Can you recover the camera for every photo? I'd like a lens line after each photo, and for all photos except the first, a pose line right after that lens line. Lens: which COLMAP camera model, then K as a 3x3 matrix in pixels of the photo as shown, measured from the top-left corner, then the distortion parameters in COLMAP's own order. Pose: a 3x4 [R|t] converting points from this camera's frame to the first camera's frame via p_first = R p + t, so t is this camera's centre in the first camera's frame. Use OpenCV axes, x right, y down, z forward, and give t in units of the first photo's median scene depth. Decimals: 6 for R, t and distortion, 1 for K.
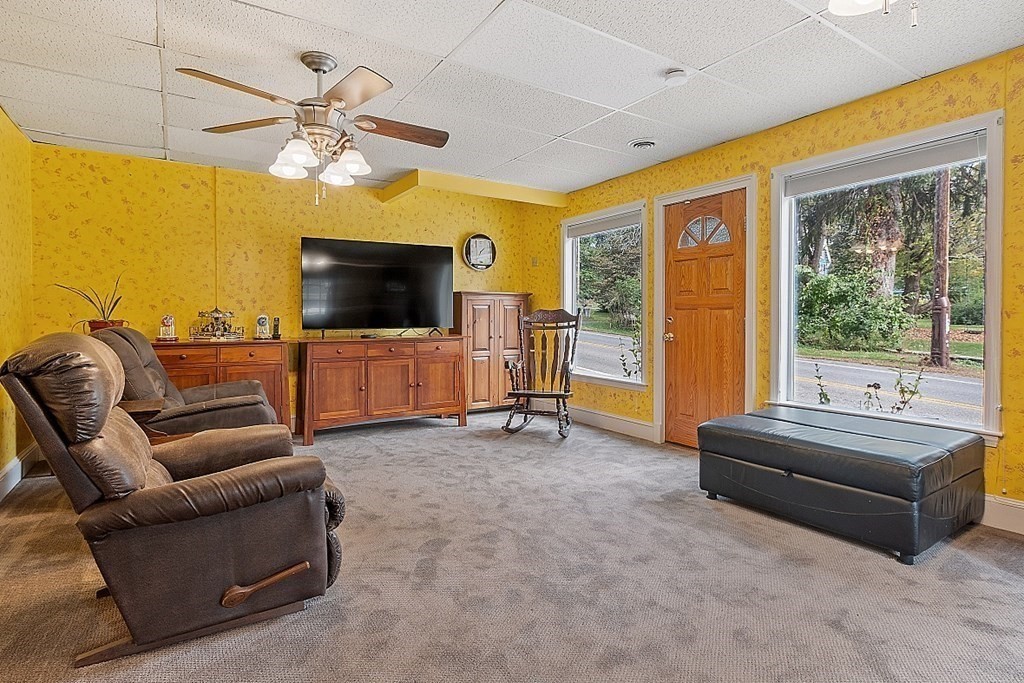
lens RADIAL K [[516.3, 0, 515.2], [0, 516.3, 322.4], [0, 0, 1]] dist [0.002498, 0.000476]
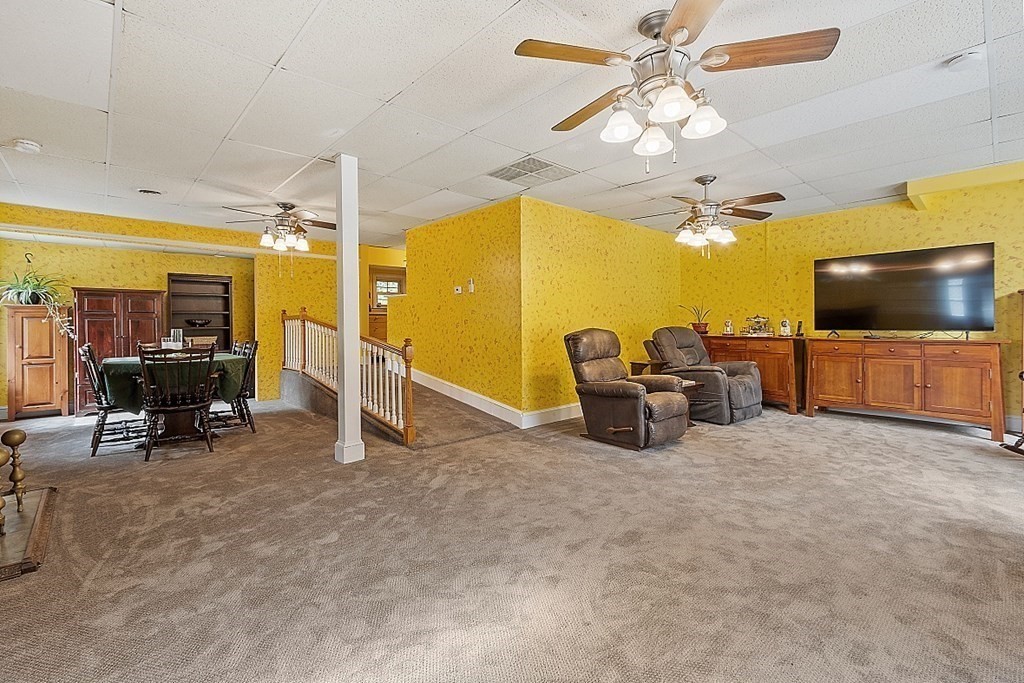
lens RADIAL K [[447.2, 0, 511.5], [0, 447.2, 333.2], [0, 0, 1]] dist [0.001063, -0.001085]
pose [[0.161164, 0.025133, -0.986607, 0.586355], [0.000110, 0.999675, 0.025484, -0.007292], [0.986928, -0.004216, 0.161109, 0.048764]]
